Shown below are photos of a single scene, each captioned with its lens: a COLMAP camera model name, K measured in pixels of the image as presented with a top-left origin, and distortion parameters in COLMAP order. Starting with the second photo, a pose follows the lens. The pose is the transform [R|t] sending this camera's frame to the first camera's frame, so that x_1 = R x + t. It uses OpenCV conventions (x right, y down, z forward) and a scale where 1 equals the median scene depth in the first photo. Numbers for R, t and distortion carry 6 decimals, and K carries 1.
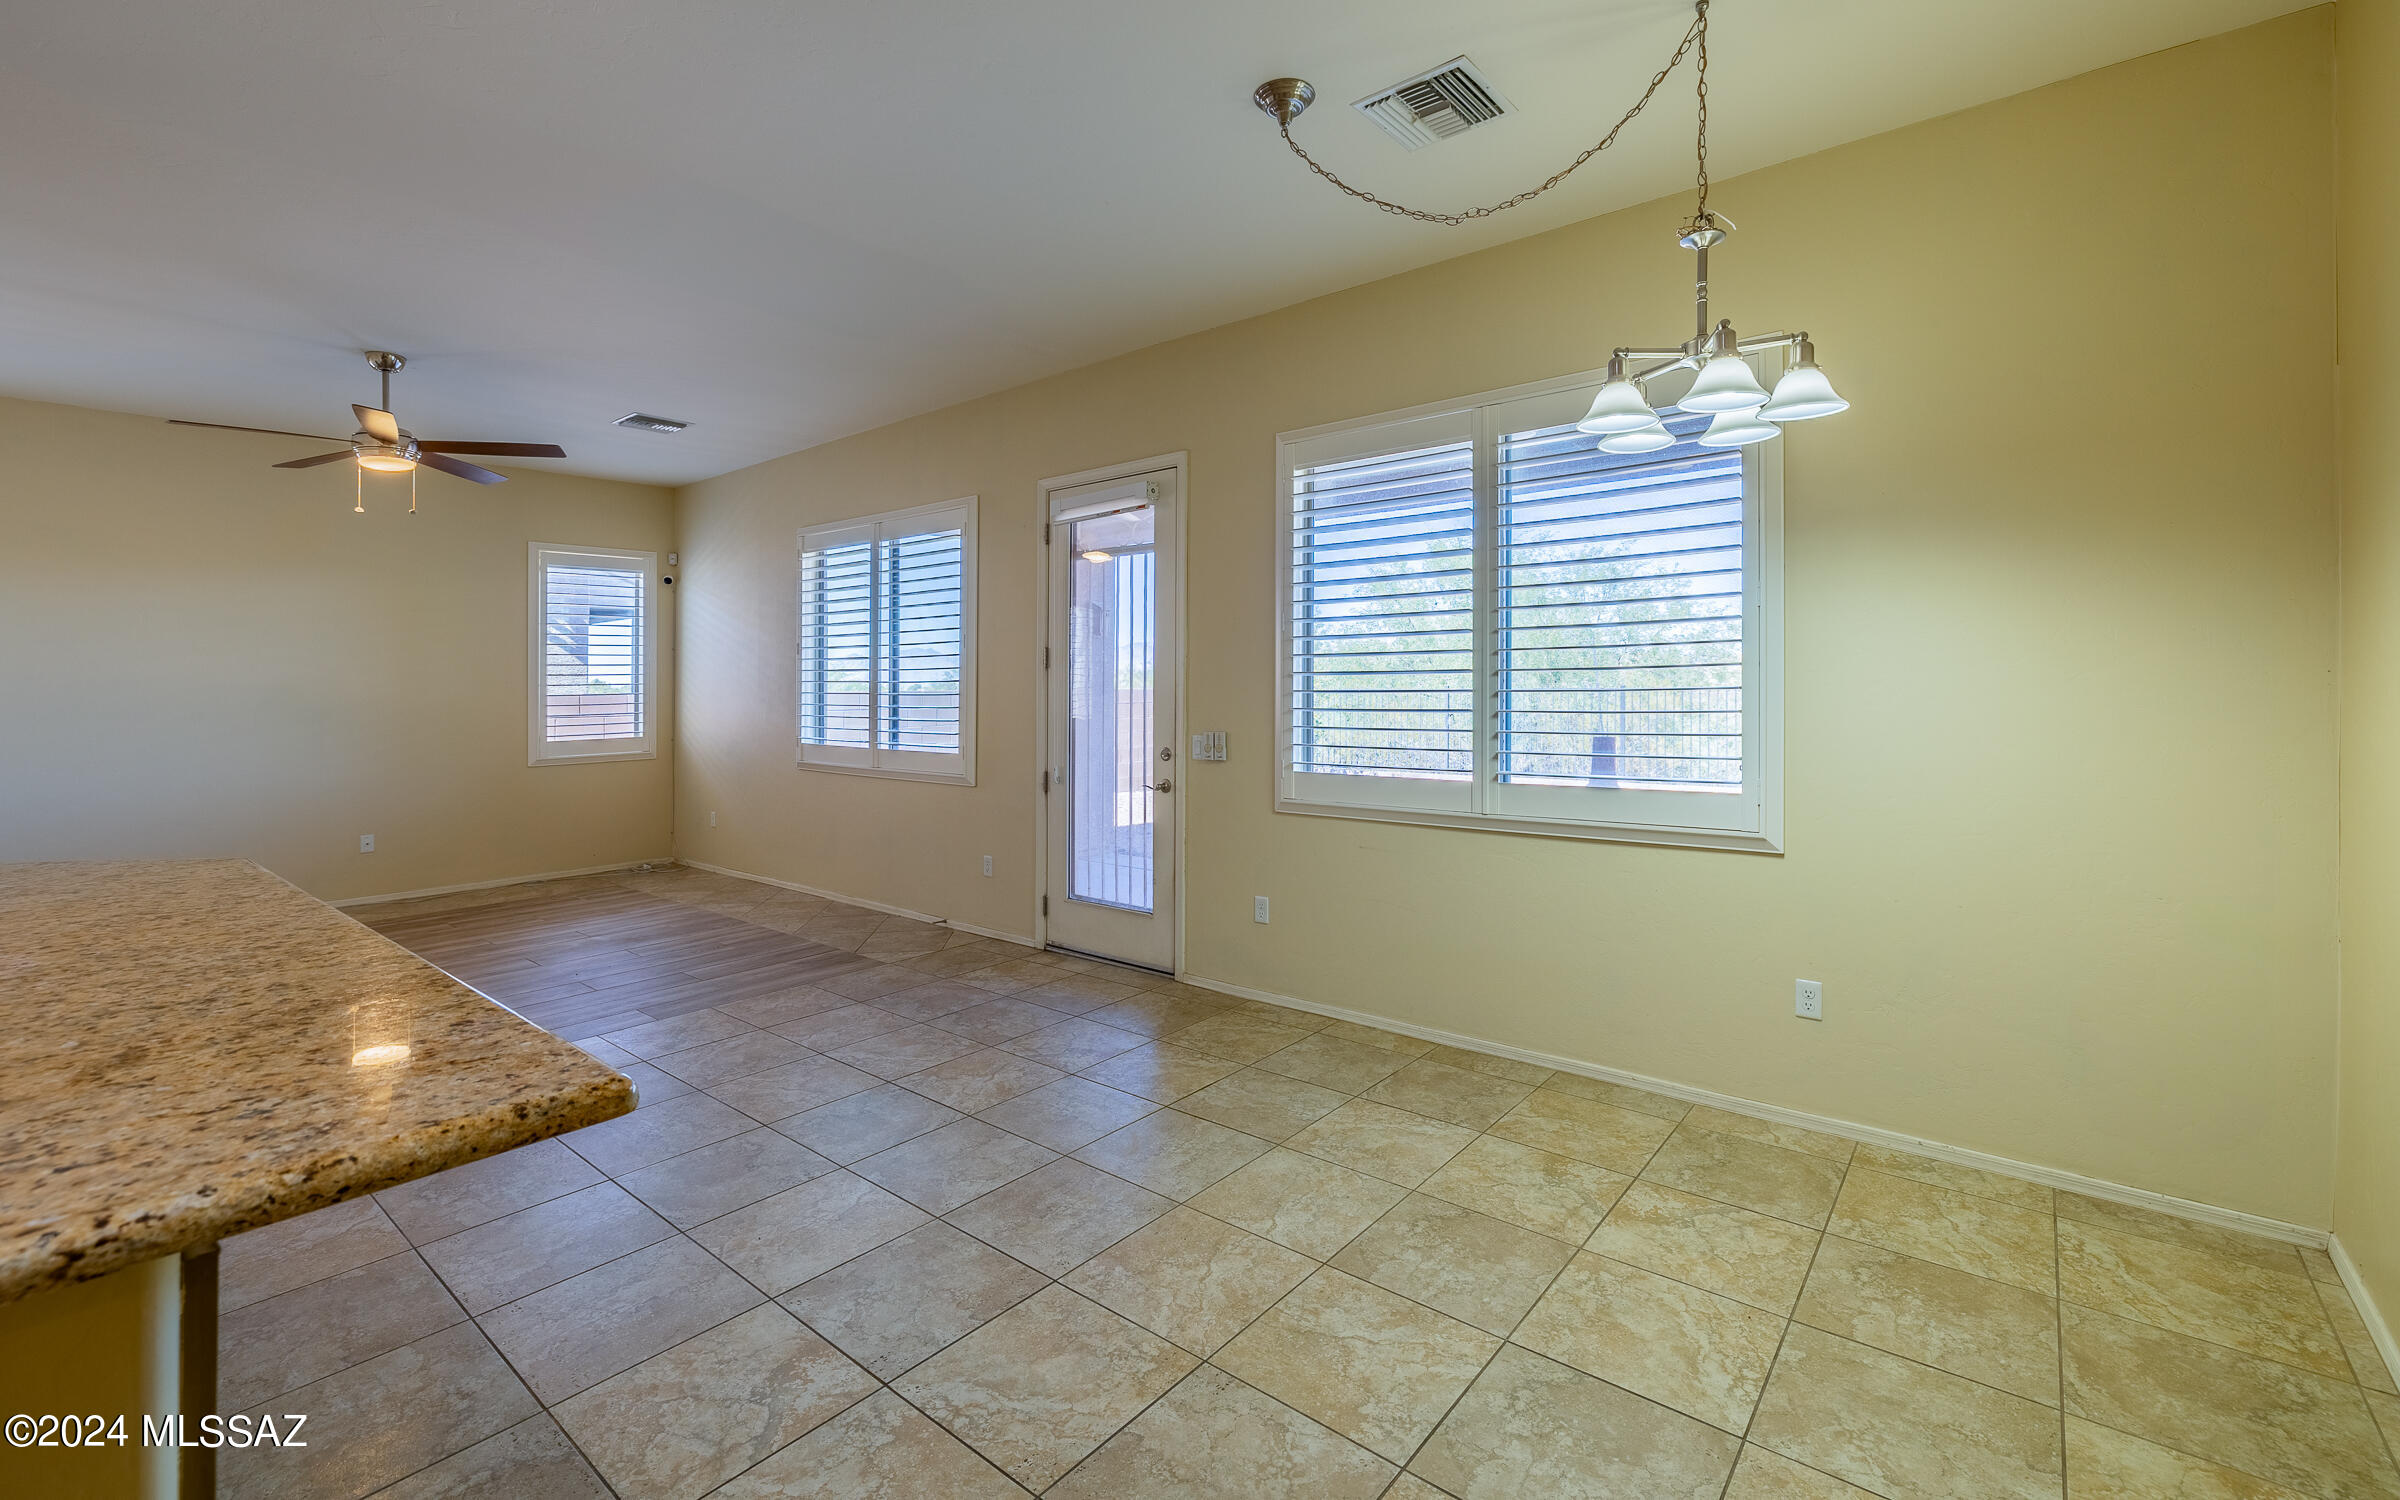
lens RADIAL K [[1016.1, 0, 1214.6], [0, 1016.1, 690.1], [0, 0, 1]] dist [-0.009813, 0.000369]
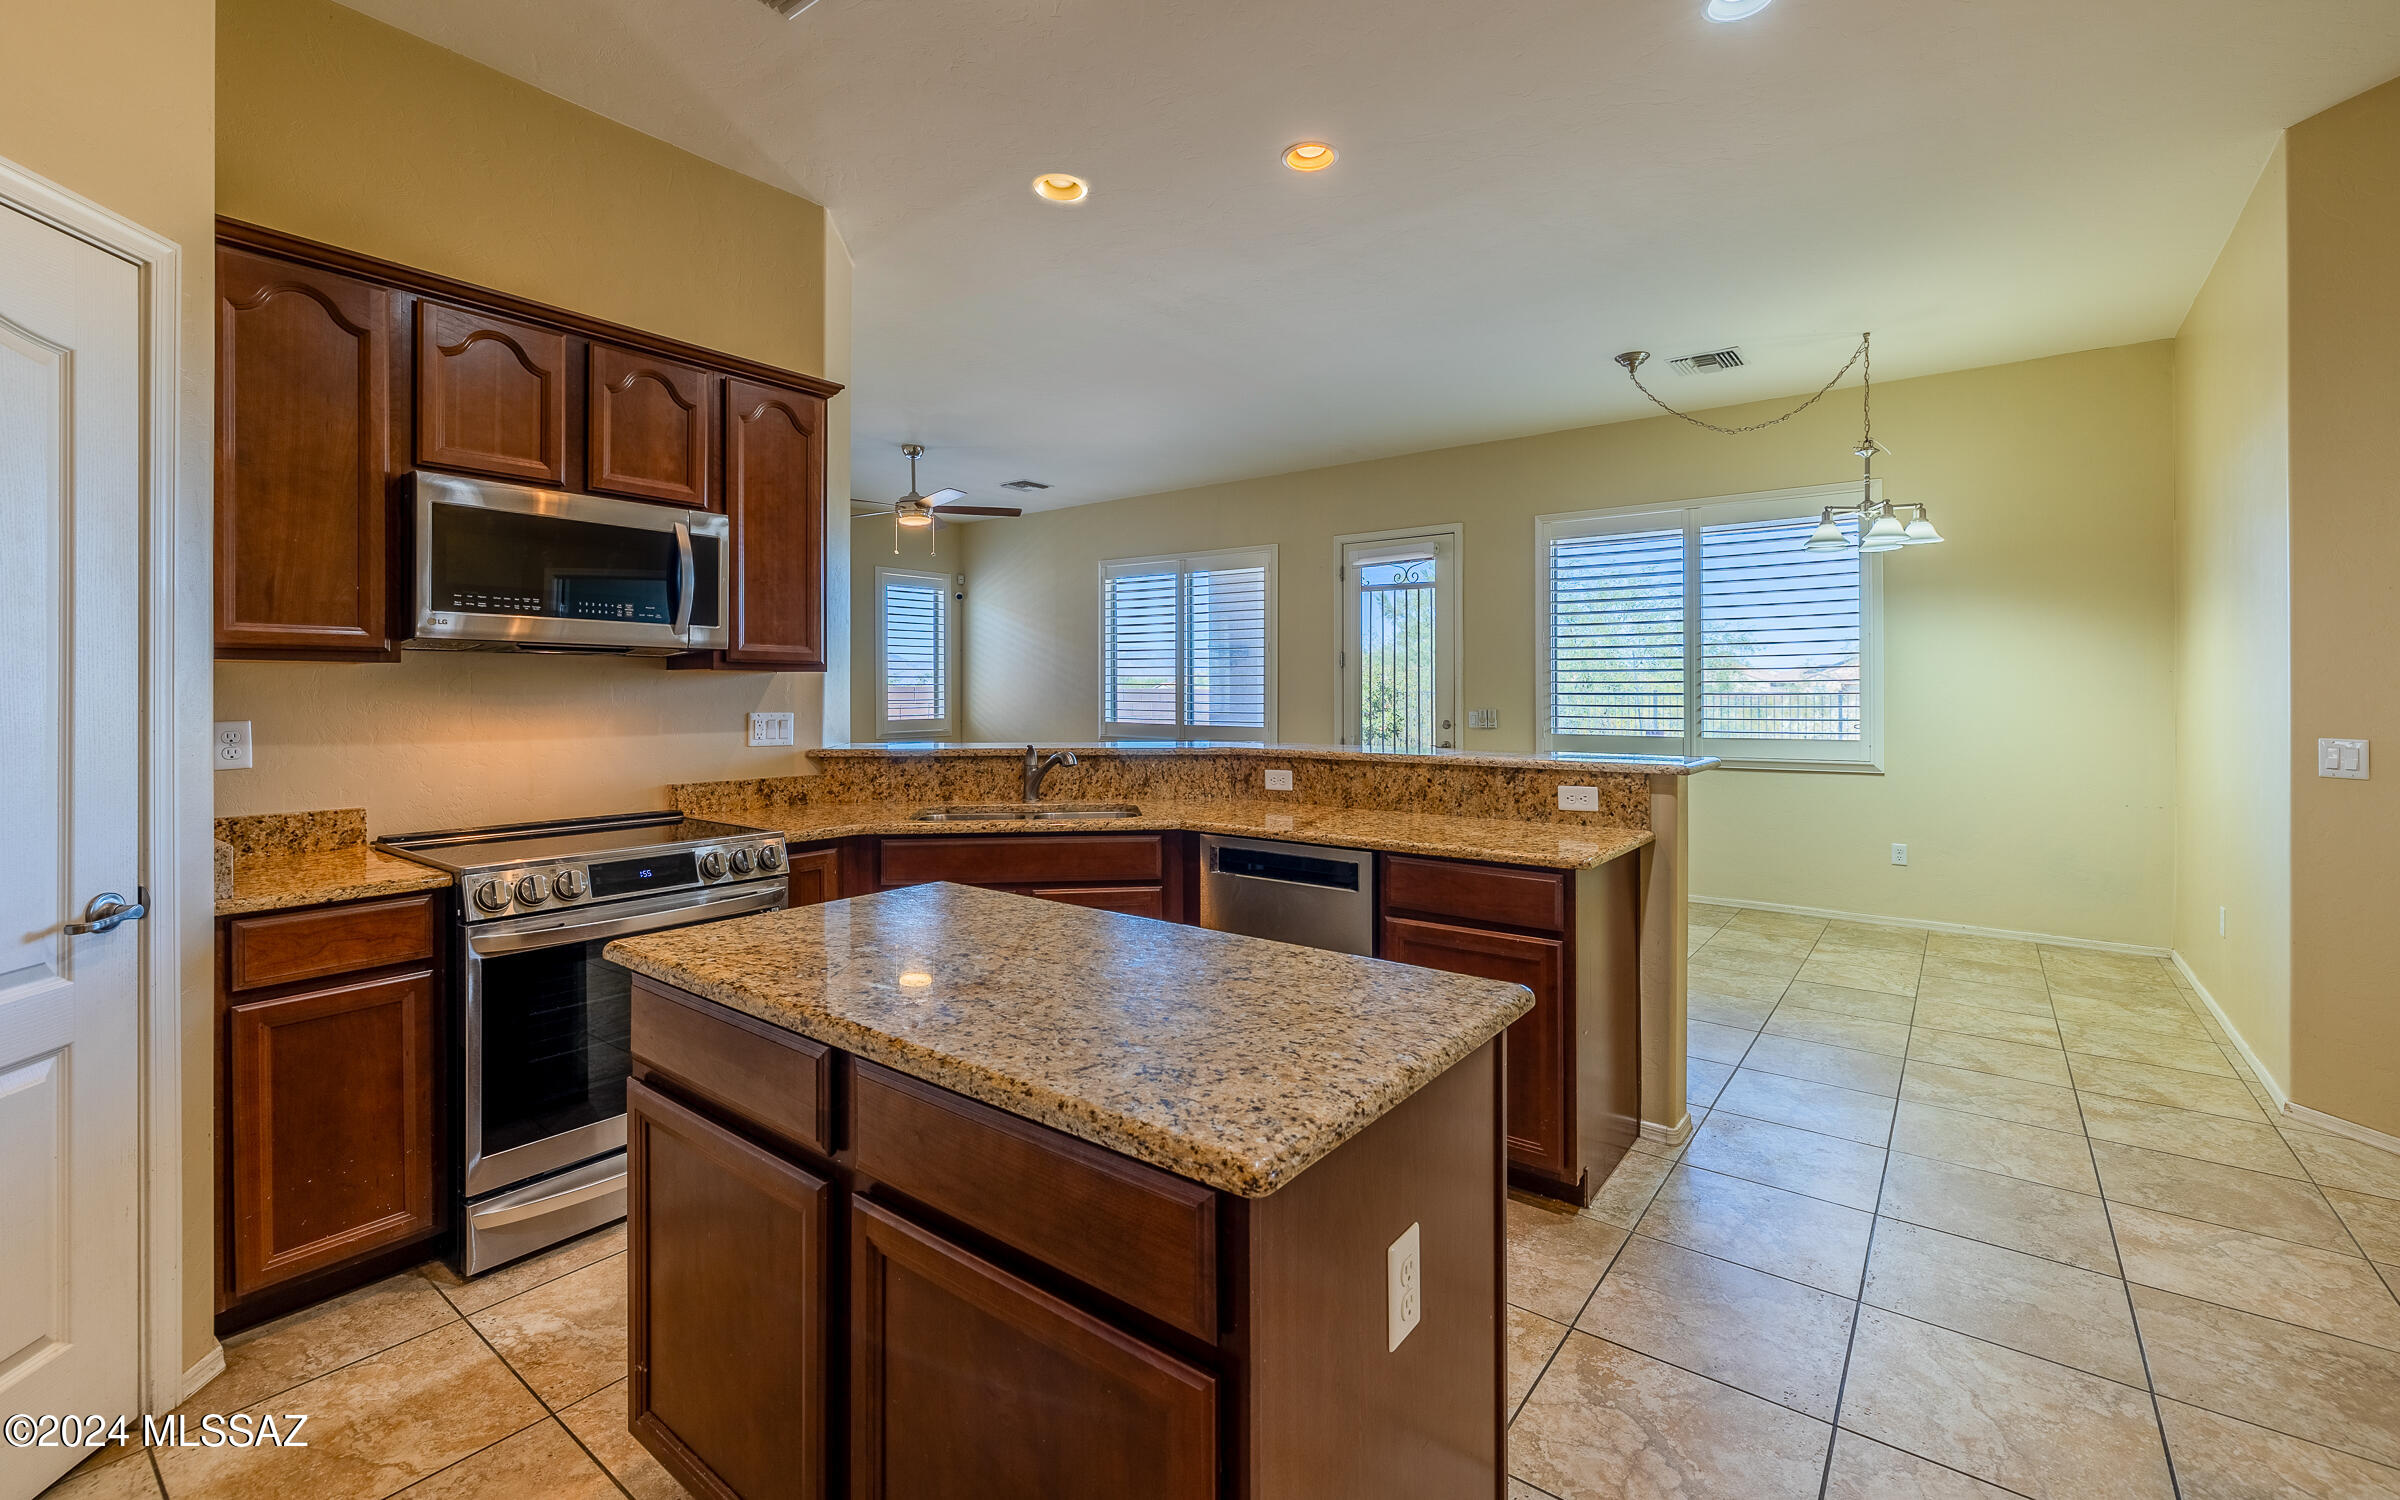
lens RADIAL K [[1016.1, 0, 1205.7], [0, 1016.1, 681.4], [0, 0, 1]] dist [-0.009813, 0.000369]
pose [[0.999304, 0.010738, 0.035732, -0.752289], [-0.010176, 0.999822, -0.015895, 0.044094], [-0.035897, 0.015521, 0.999235, -0.797187]]
